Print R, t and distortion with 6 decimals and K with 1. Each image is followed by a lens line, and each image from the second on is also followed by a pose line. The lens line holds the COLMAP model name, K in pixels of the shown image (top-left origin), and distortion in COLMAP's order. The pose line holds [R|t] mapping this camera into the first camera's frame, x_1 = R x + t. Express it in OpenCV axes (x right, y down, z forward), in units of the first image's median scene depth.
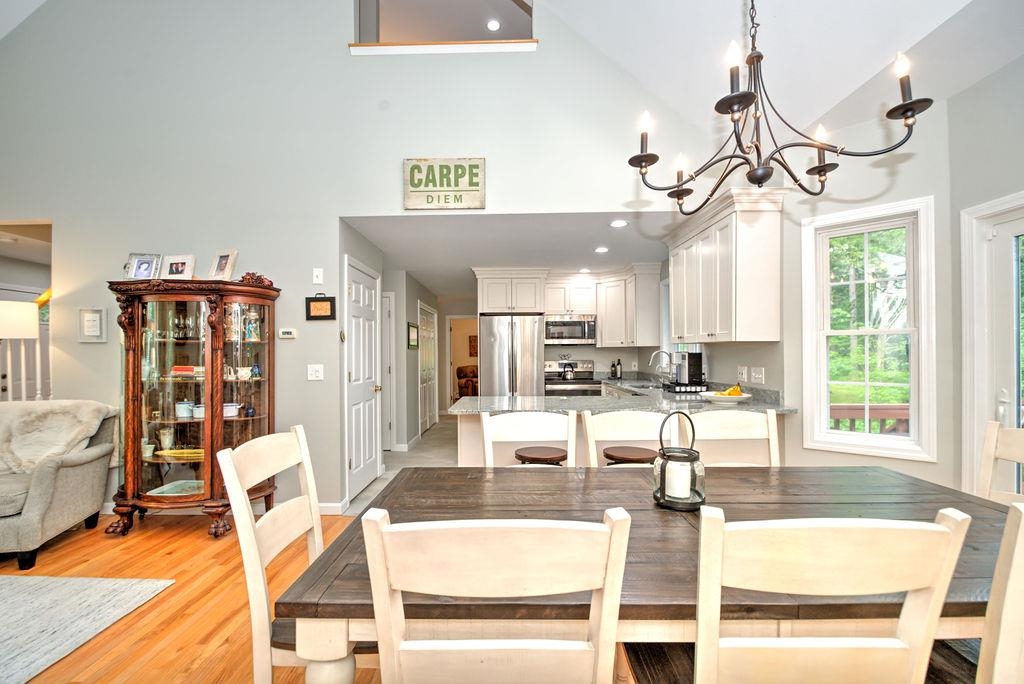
lens RADIAL K [[428.3, 0, 510.3], [0, 428.3, 350.0], [0, 0, 1]] dist [-0.012032, -0.002064]
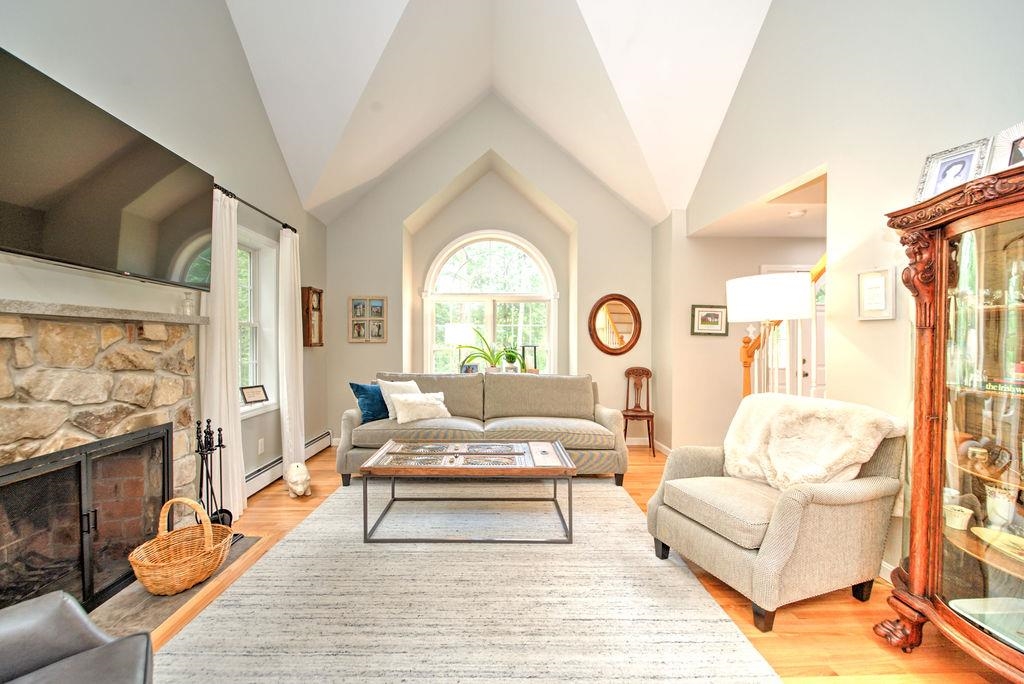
lens RADIAL K [[428.3, 0, 504.6], [0, 428.3, 340.3], [0, 0, 1]] dist [-0.012032, -0.002064]
pose [[0.016641, 0.009495, -0.999816, -0.352366], [-0.003486, 0.999949, 0.009438, 0.011759], [0.999855, 0.003328, 0.016673, 0.437728]]
